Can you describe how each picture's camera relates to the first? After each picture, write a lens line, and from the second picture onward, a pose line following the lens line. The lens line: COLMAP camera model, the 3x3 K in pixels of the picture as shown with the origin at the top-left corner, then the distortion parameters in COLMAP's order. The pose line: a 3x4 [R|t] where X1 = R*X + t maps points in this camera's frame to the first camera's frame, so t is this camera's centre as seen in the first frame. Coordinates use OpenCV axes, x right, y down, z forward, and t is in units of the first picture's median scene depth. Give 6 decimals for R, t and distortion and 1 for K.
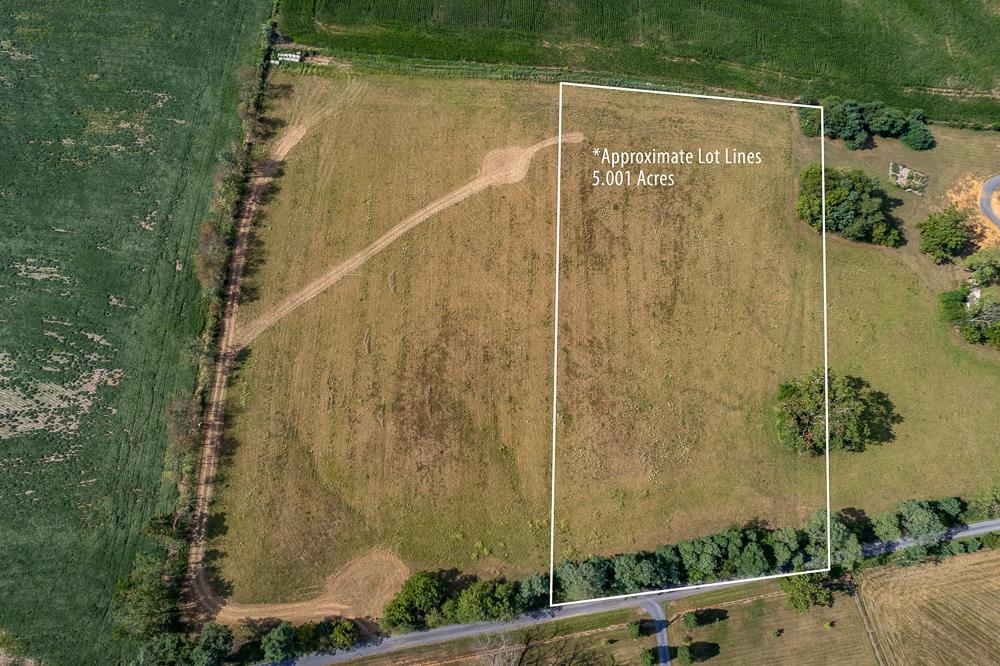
lens RADIAL K [[643.4, 0, 500.0], [0, 643.4, 333.0], [0, 0, 1]] dist [-0.078023, 0.073177]
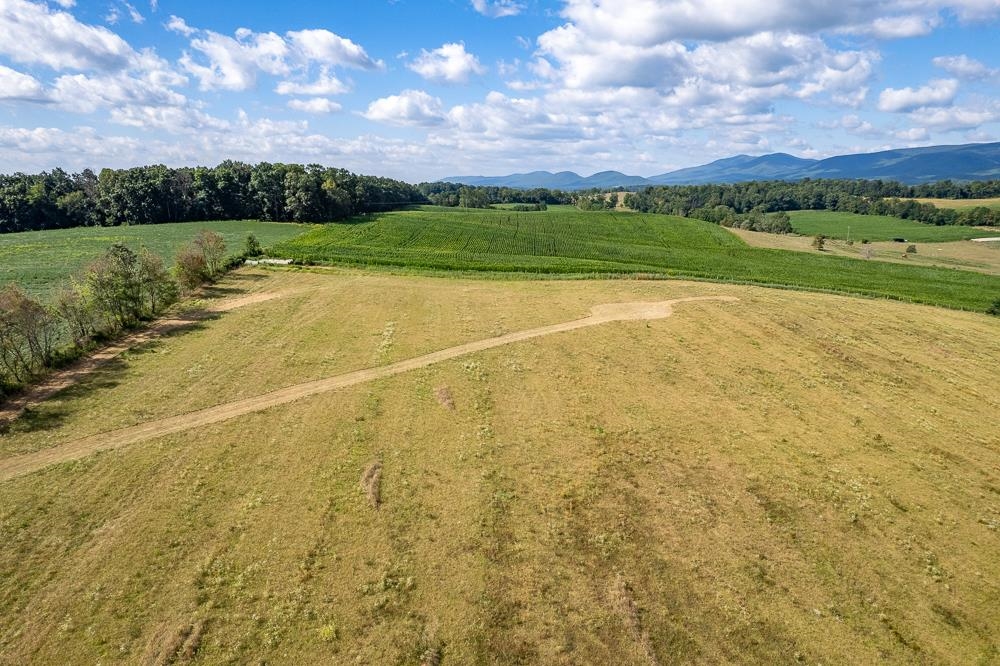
lens RADIAL K [[643.4, 0, 500.0], [0, 643.4, 333.0], [0, 0, 1]] dist [-0.078023, 0.073177]
pose [[0.997005, -0.020758, 0.074505, -0.166610], [0.072300, 0.592274, -0.802486, 0.213731], [-0.027469, 0.805469, 0.592000, 0.757767]]
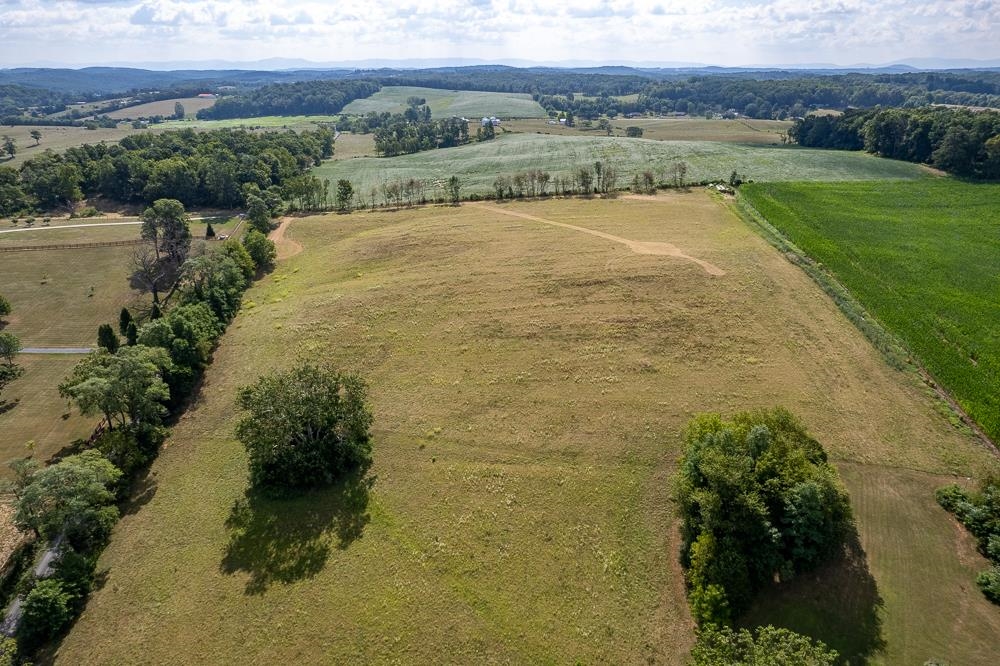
lens RADIAL K [[643.4, 0, 500.0], [0, 643.4, 333.0], [0, 0, 1]] dist [-0.078023, 0.073177]
pose [[-0.006927, 0.382401, -0.923970, 1.016906], [-0.921238, 0.356944, 0.154634, -0.172417], [0.388938, 0.852268, 0.349810, 0.765132]]
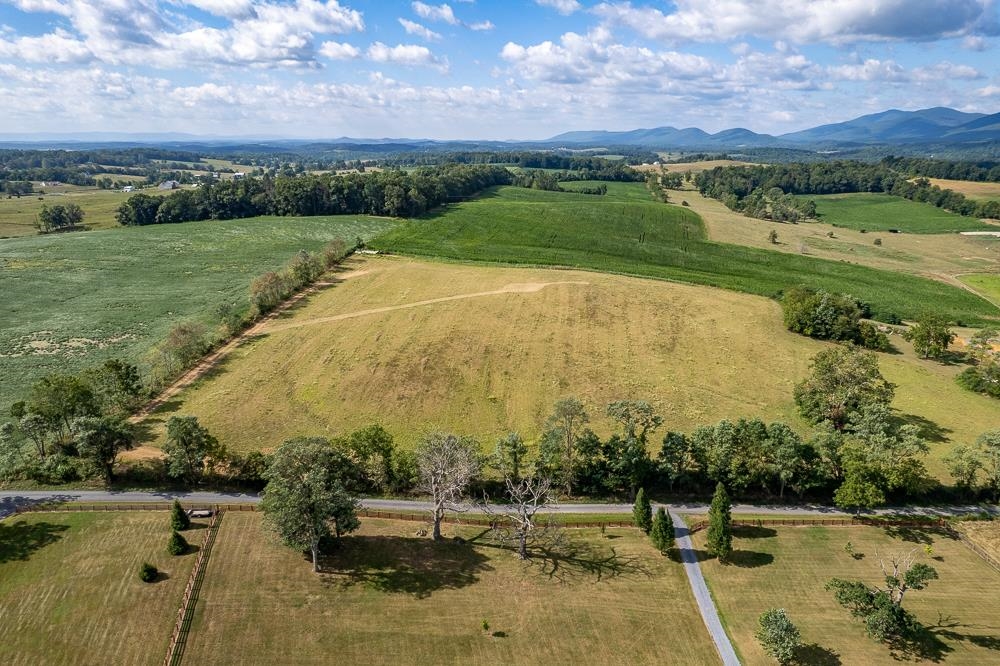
lens RADIAL K [[643.4, 0, 500.0], [0, 643.4, 333.0], [0, 0, 1]] dist [-0.078023, 0.073177]
pose [[0.993934, 0.034974, -0.104265, 0.104225], [-0.102118, 0.645412, -0.756978, 0.786847], [0.040819, 0.763034, 0.645069, 0.314745]]
